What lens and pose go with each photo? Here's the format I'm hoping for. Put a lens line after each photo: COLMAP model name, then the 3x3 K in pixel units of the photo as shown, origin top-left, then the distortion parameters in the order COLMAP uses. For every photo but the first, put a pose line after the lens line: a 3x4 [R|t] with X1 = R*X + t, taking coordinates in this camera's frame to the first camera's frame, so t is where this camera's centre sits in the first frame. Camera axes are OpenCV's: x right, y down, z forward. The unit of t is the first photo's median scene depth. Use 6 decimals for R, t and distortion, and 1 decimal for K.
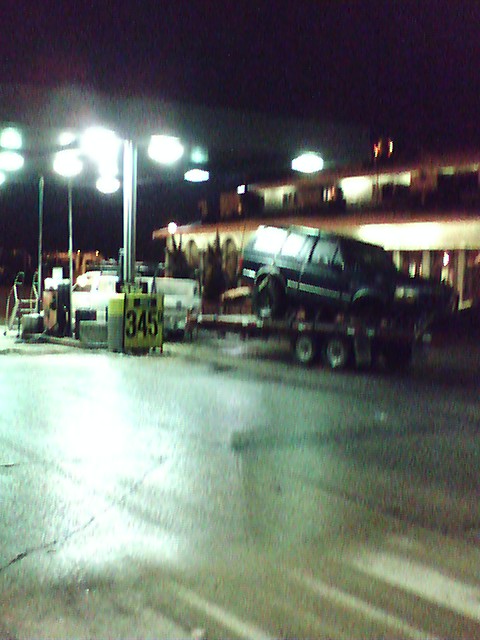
lens RADIAL K [[665.1, 0, 240.0], [0, 665.1, 320.0], [0, 0, 1]] dist [-0.009005, -0.004131]
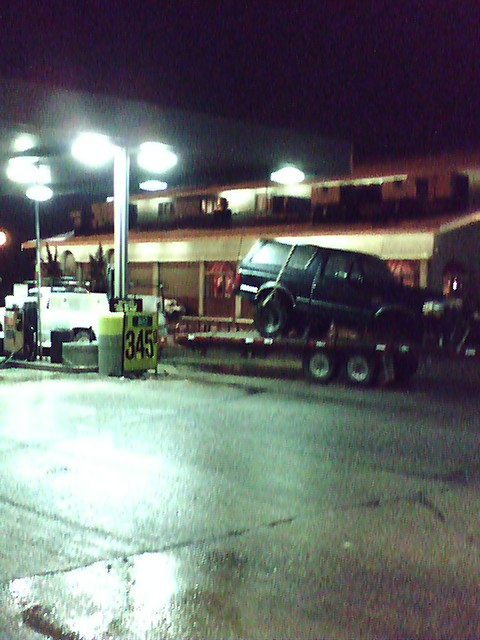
lens RADIAL K [[665.1, 0, 240.0], [0, 665.1, 320.0], [0, 0, 1]] dist [-0.009005, -0.004131]
pose [[0.977765, -0.021157, 0.208633, -0.199803], [0.024321, 0.999625, -0.012610, -0.012751], [-0.208288, 0.017404, 0.977913, 0.062138]]
